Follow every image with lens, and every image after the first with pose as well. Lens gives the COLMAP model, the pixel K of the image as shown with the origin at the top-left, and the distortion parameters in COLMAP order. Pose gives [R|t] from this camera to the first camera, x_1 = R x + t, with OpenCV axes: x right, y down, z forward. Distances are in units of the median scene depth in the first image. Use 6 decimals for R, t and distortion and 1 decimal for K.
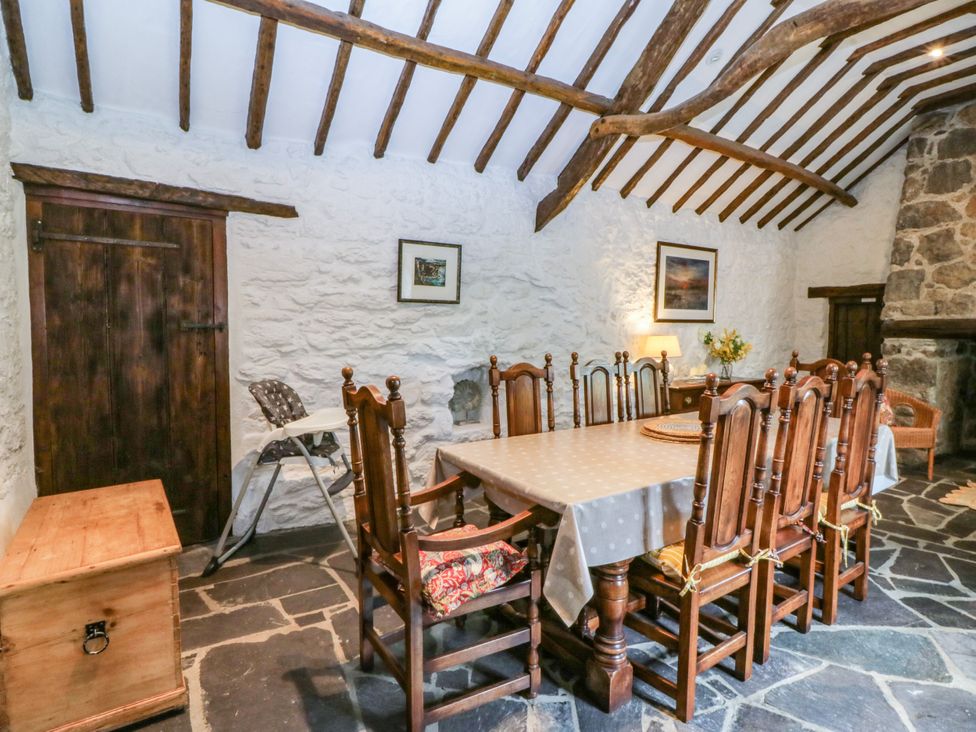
lens RADIAL K [[529.7, 0, 488.5], [0, 529.7, 357.2], [0, 0, 1]] dist [-0.001912, 0.000827]
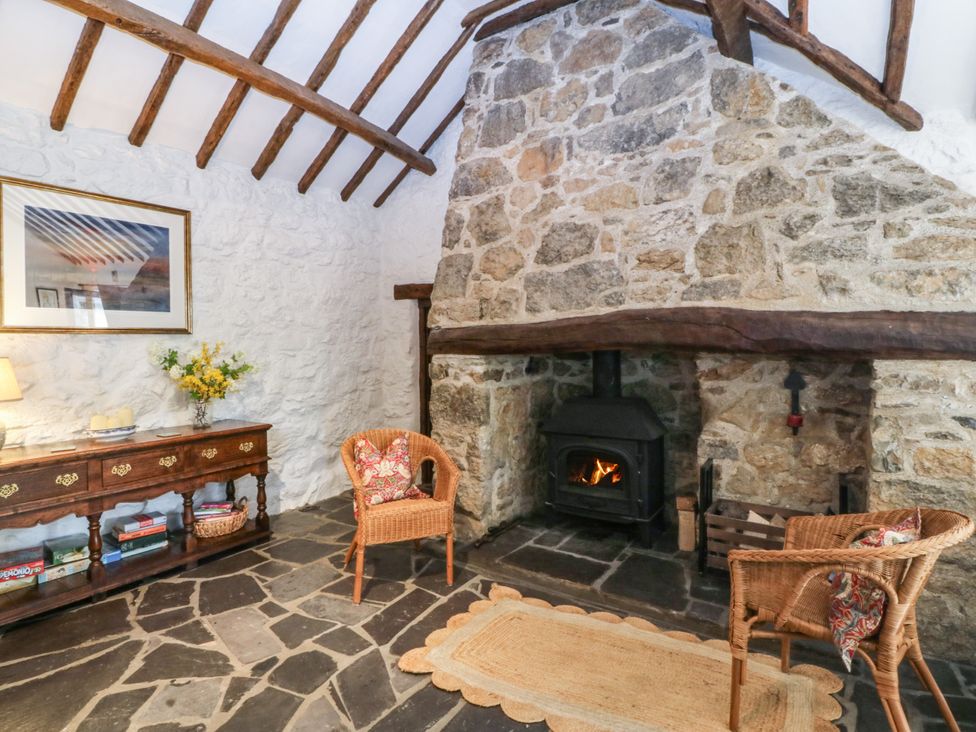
lens RADIAL K [[487.4, 0, 488.0], [0, 487.4, 366.0], [0, 0, 1]] dist [0.025502, -0.000102]
pose [[0.932262, -0.027809, 0.360714, 0.584579], [0.032228, 0.999461, -0.006240, -0.015377], [-0.360346, 0.017443, 0.932656, 0.389724]]
